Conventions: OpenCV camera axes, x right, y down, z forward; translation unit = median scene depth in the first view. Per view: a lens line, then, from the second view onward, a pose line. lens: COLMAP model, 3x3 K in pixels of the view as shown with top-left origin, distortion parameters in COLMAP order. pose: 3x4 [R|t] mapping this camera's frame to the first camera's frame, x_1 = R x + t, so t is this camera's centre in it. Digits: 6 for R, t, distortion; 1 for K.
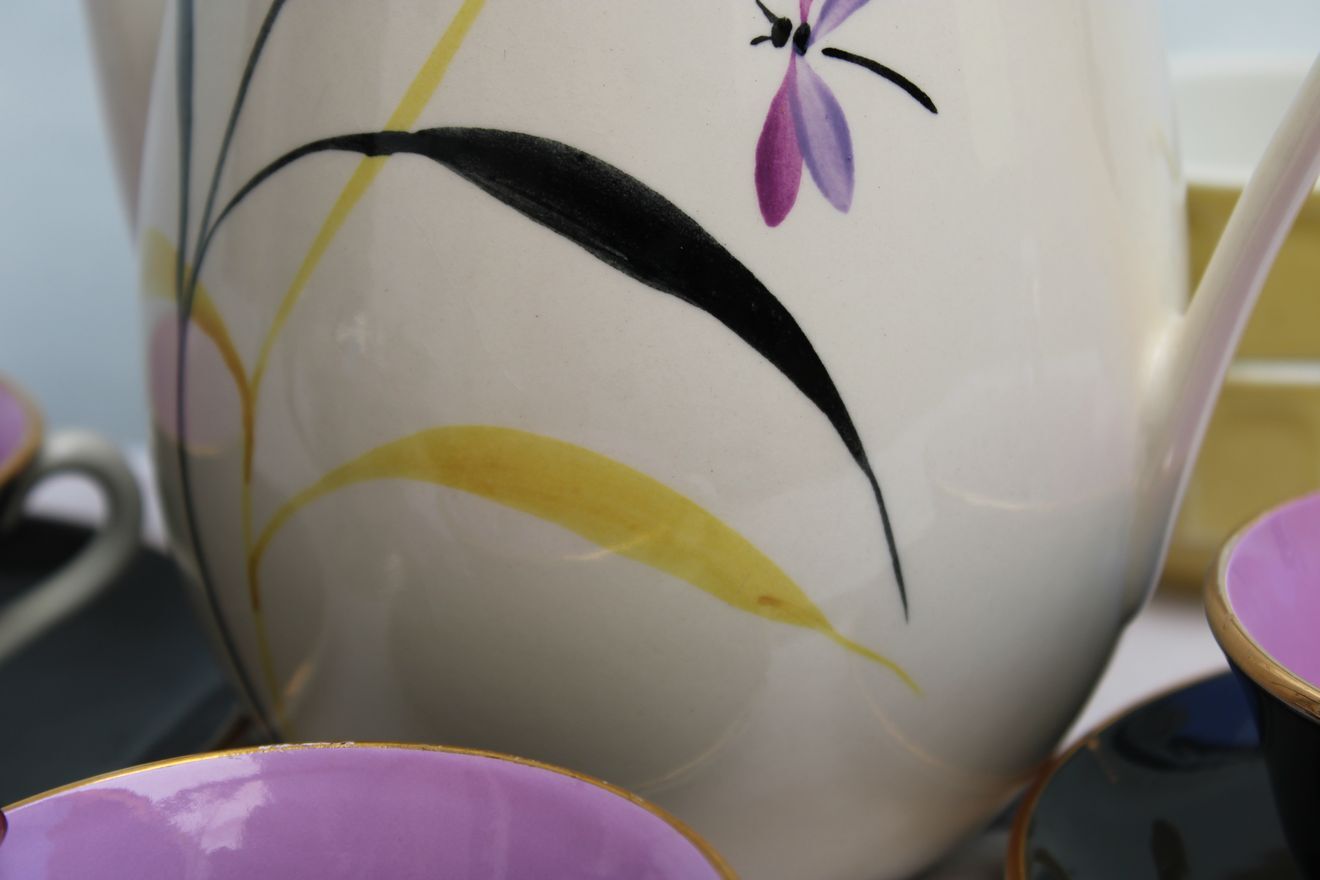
lens RADIAL K [[3042.4, 0, 660.0], [0, 3042.4, 440.0], [0, 0, 1]] dist [0.083502, -0.015920]
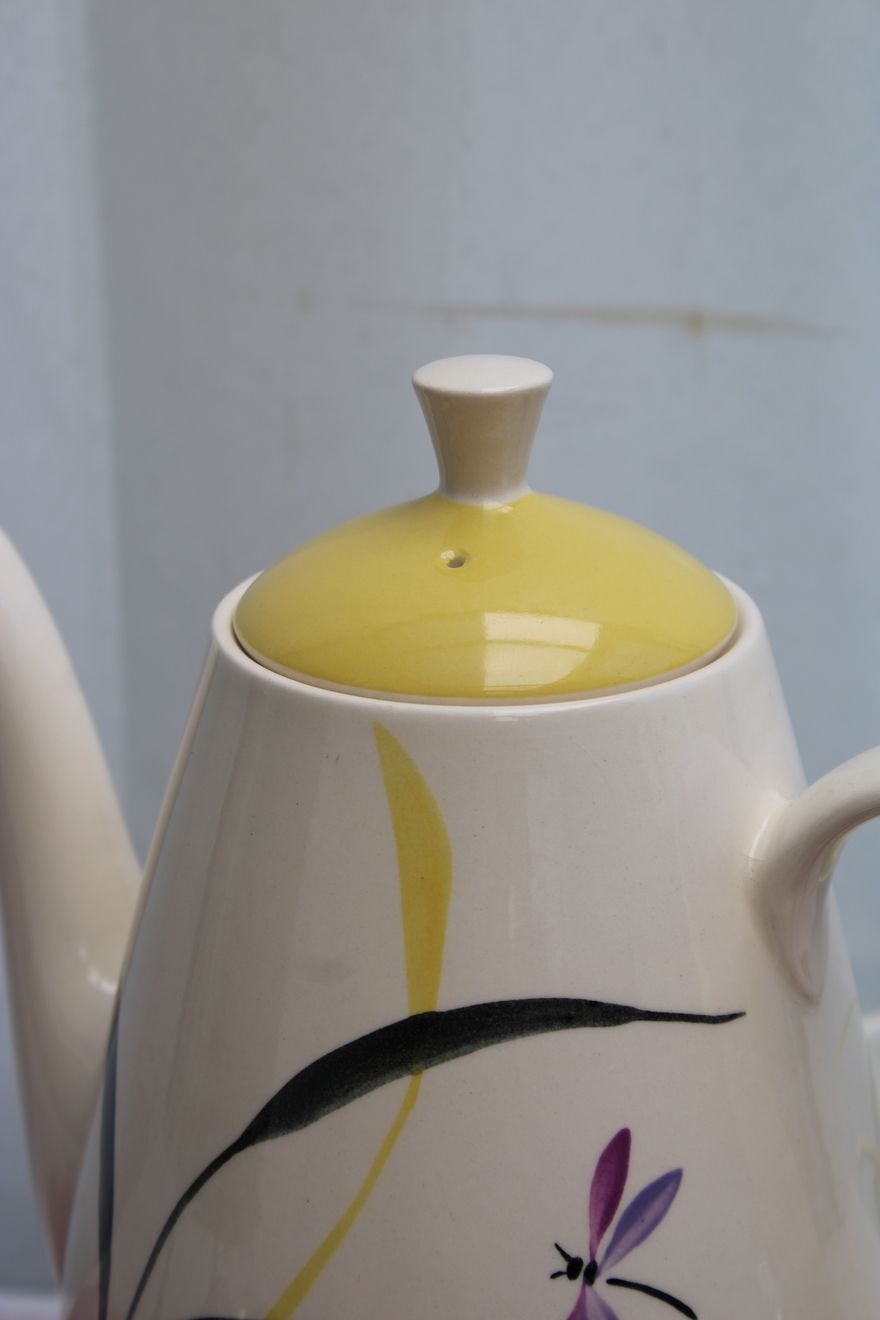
lens RADIAL K [[3042.4, 0, 440.0], [0, 3042.4, 660.0], [0, 0, 1]] dist [0.083502, -0.015920]
pose [[0.999537, 0.018763, -0.023957, 0.009111], [-0.019207, 0.999646, -0.018437, -0.361777], [0.023602, 0.018889, 0.999543, -0.287675]]
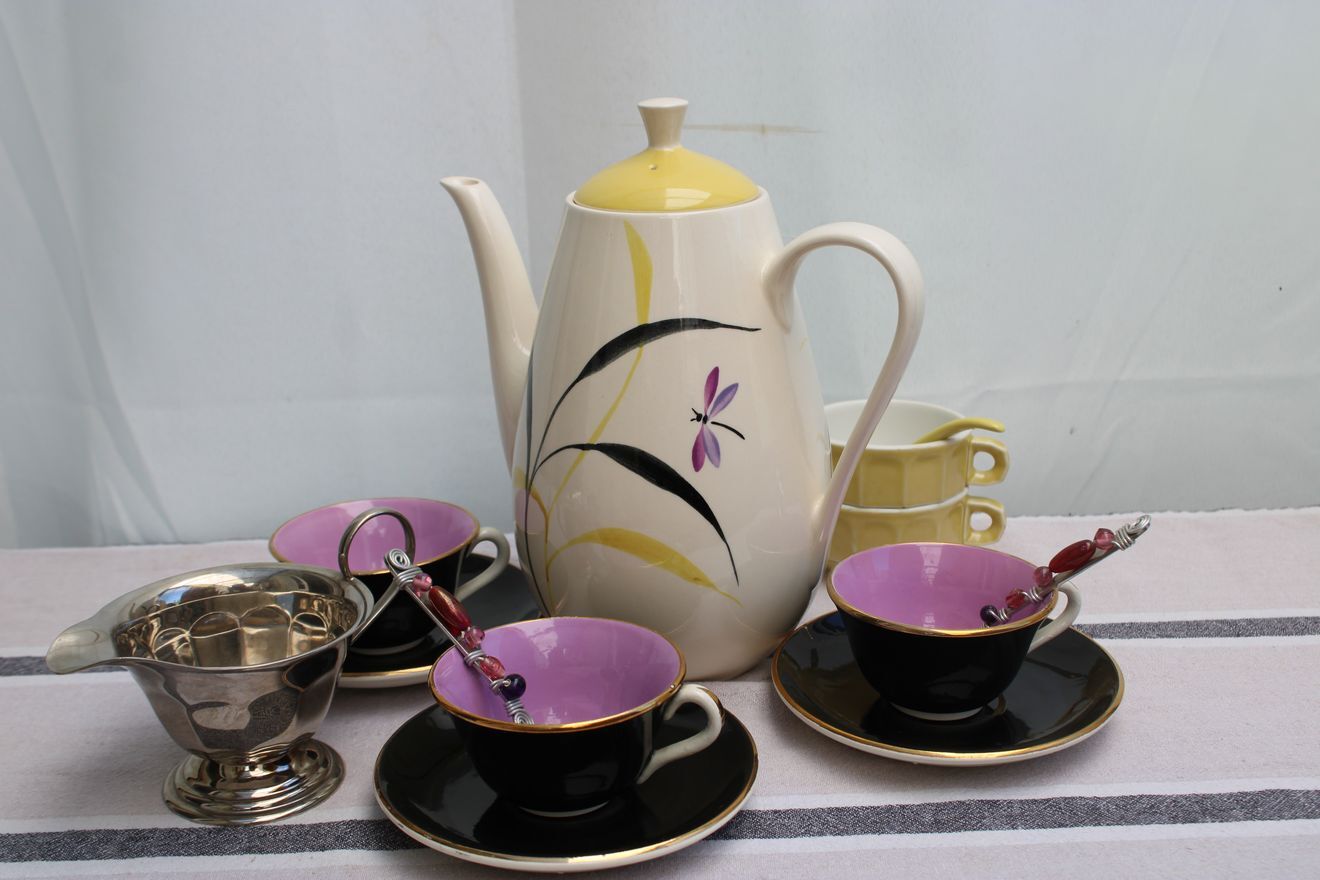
lens RADIAL K [[1762.2, 0, 660.0], [0, 1762.2, 440.0], [0, 0, 1]] dist [-0.001085, 0.051672]
pose [[0.999015, 0.005358, -0.044050, 0.083971], [-0.007575, 0.998705, -0.050318, -0.004035], [0.043723, 0.050602, 0.997761, -1.038333]]
